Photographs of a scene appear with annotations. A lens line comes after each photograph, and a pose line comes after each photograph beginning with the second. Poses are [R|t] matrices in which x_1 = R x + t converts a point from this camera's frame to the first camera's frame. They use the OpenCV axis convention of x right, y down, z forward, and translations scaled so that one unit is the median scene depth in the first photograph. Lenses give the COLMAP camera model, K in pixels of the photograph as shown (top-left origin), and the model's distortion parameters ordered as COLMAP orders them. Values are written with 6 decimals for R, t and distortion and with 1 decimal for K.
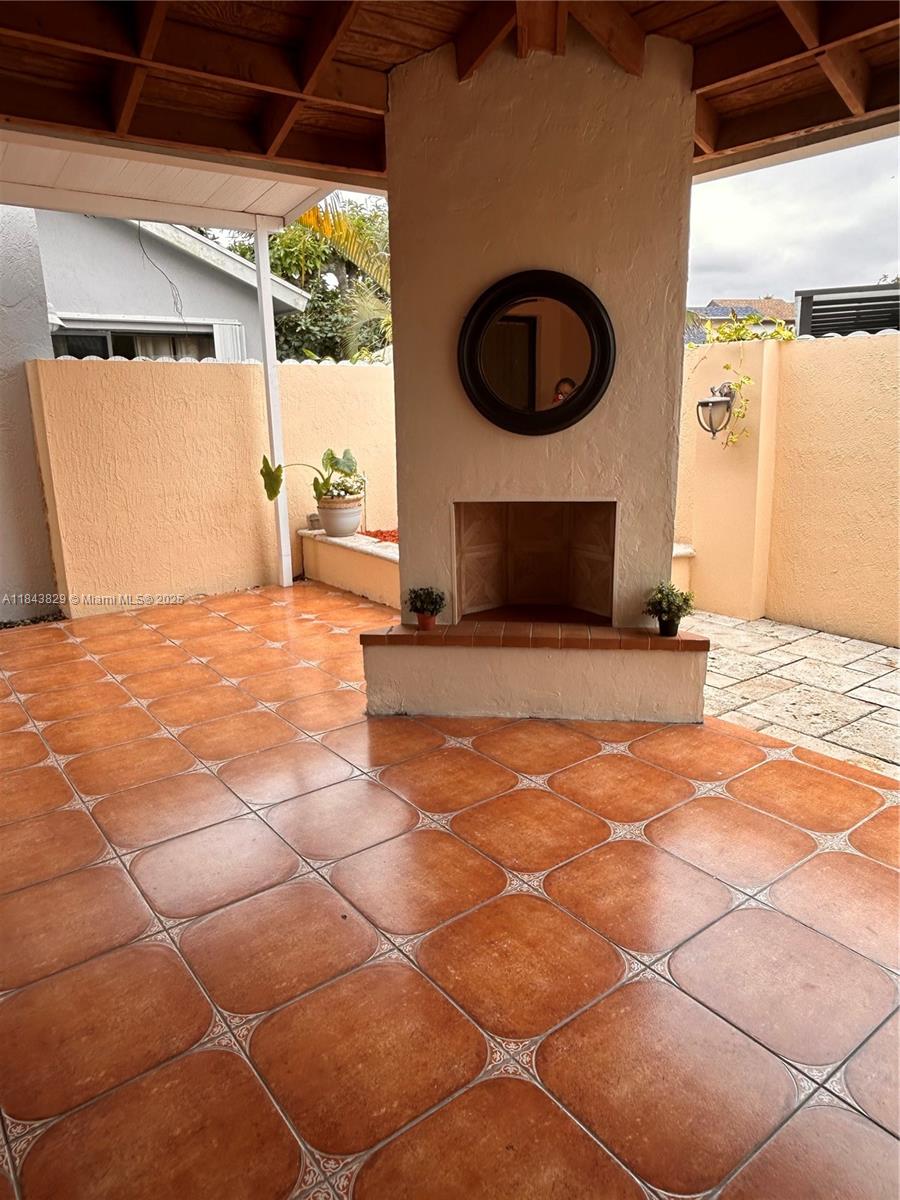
lens RADIAL K [[808.9, 0, 450.0], [0, 808.9, 600.0], [0, 0, 1]] dist [-0.000133, 0.002957]
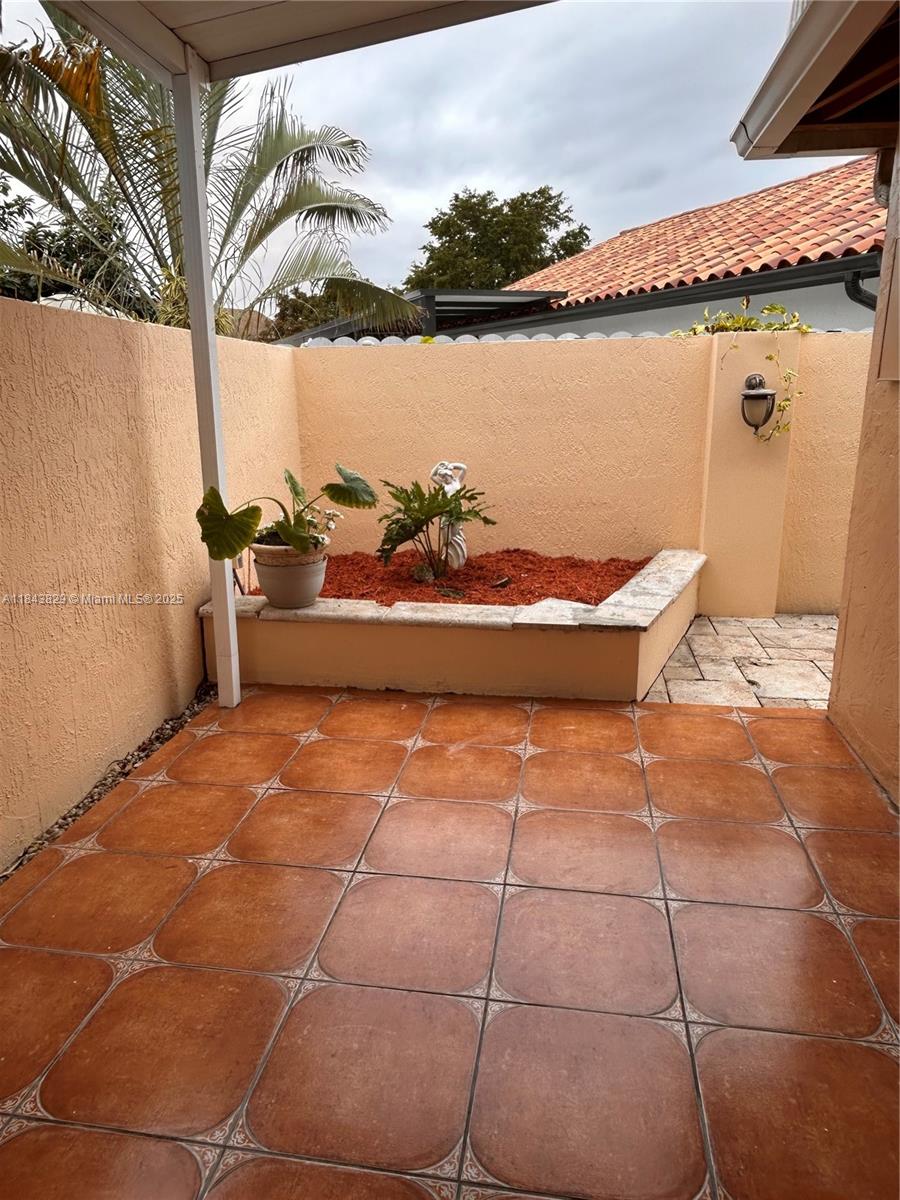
lens RADIAL K [[776.2, 0, 454.2], [0, 776.2, 664.9], [0, 0, 1]] dist [-0.001580, -0.000368]
pose [[0.712368, -0.222859, 0.665482, -0.808317], [0.161451, 0.974849, 0.153635, -0.187745], [-0.682983, -0.002002, 0.730431, 0.826217]]
